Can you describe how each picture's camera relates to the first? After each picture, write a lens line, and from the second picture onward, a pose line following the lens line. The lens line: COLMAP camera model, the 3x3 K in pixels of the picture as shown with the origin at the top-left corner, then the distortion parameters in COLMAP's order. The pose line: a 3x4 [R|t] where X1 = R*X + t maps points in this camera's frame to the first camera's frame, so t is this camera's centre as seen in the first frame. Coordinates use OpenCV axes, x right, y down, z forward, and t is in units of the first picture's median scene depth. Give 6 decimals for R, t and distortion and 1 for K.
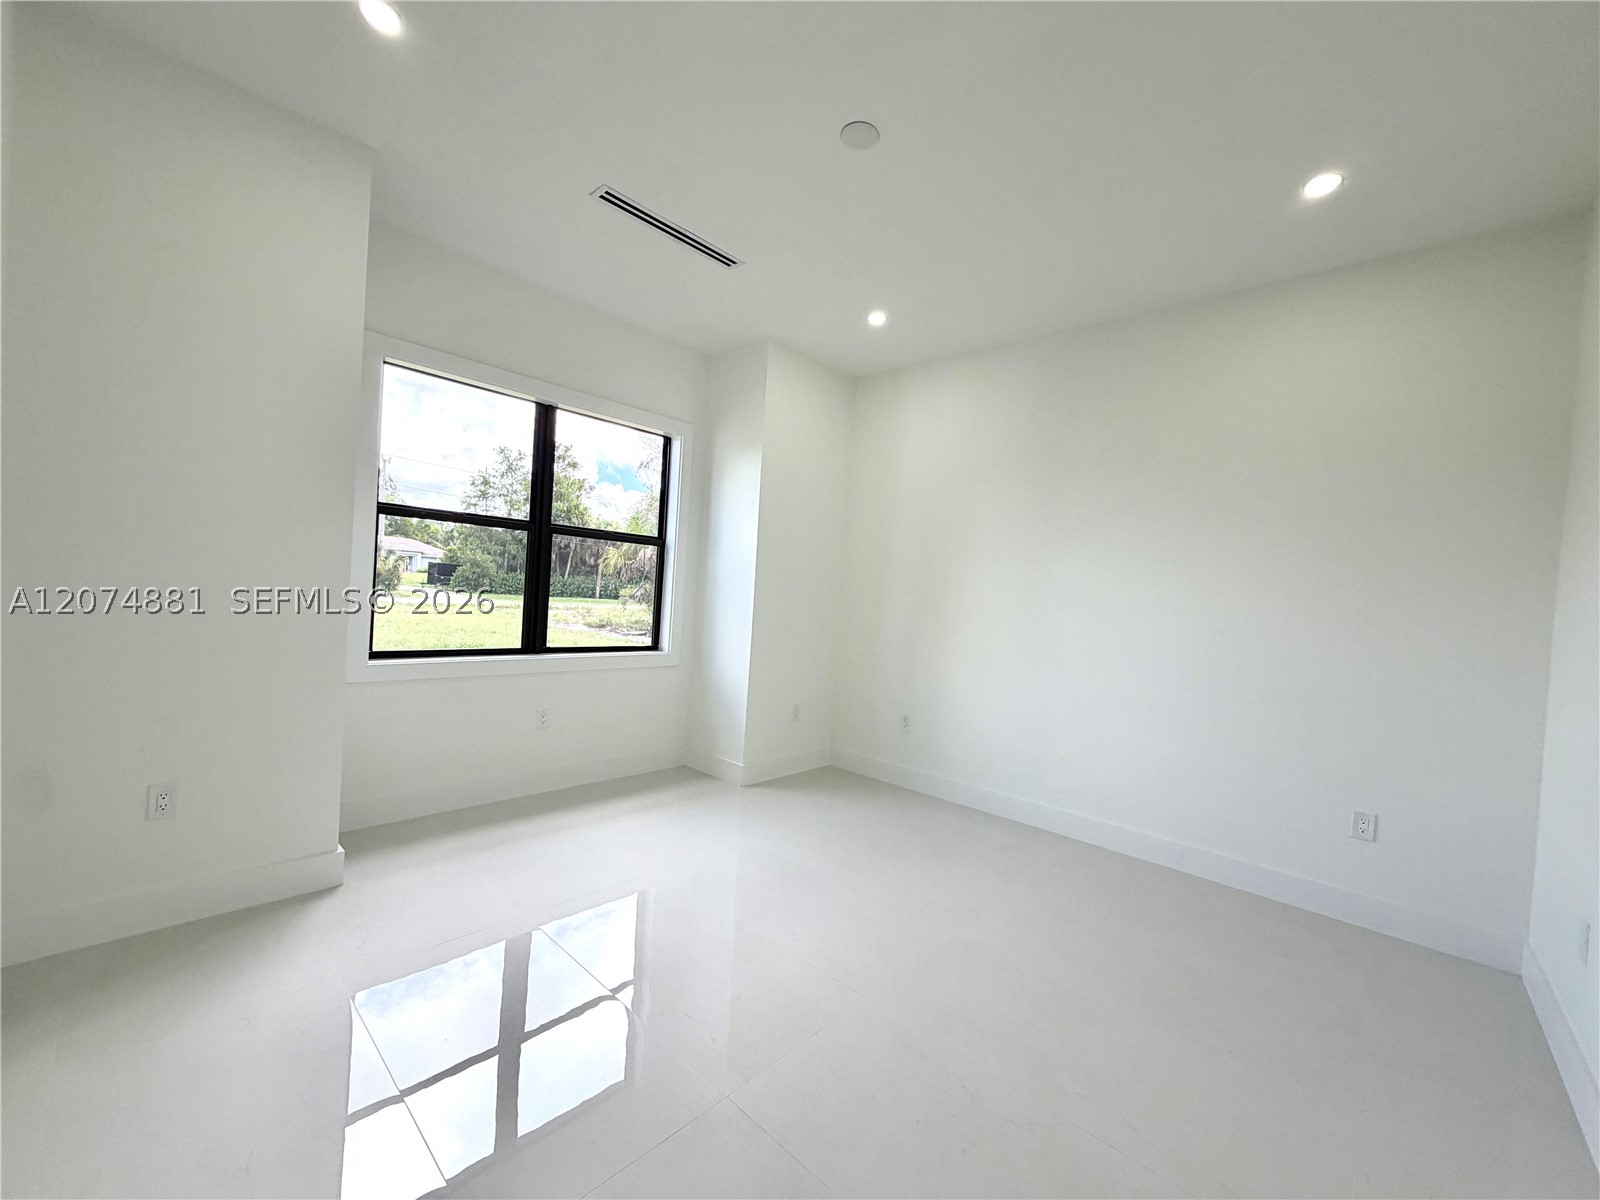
lens RADIAL K [[637.0, 0, 796.0], [0, 637.0, 601.4], [0, 0, 1]] dist [-0.003939, 0.000002]
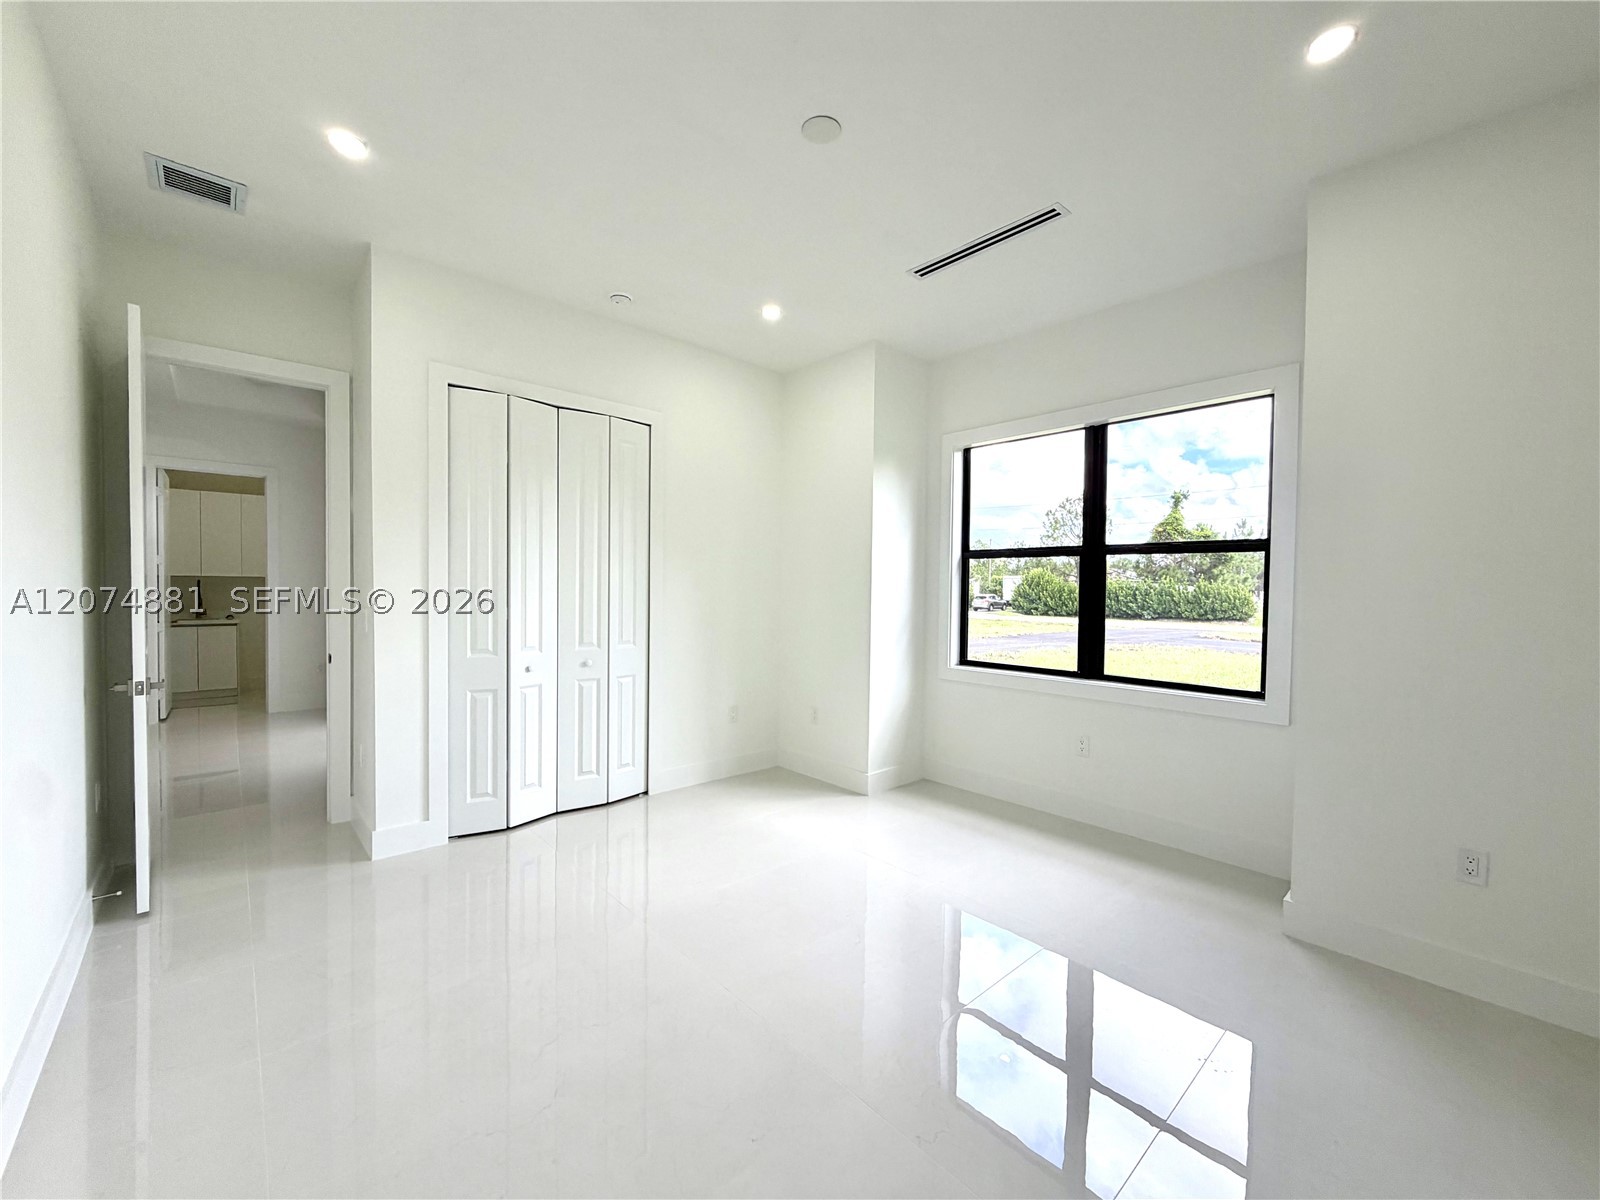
lens RADIAL K [[637.0, 0, 796.0], [0, 637.0, 601.4], [0, 0, 1]] dist [-0.003939, 0.000002]
pose [[-0.091839, -0.049304, -0.994552, 0.607649], [-0.040339, 0.998138, -0.045757, 0.025582], [0.994956, 0.035917, -0.093657, 0.631645]]
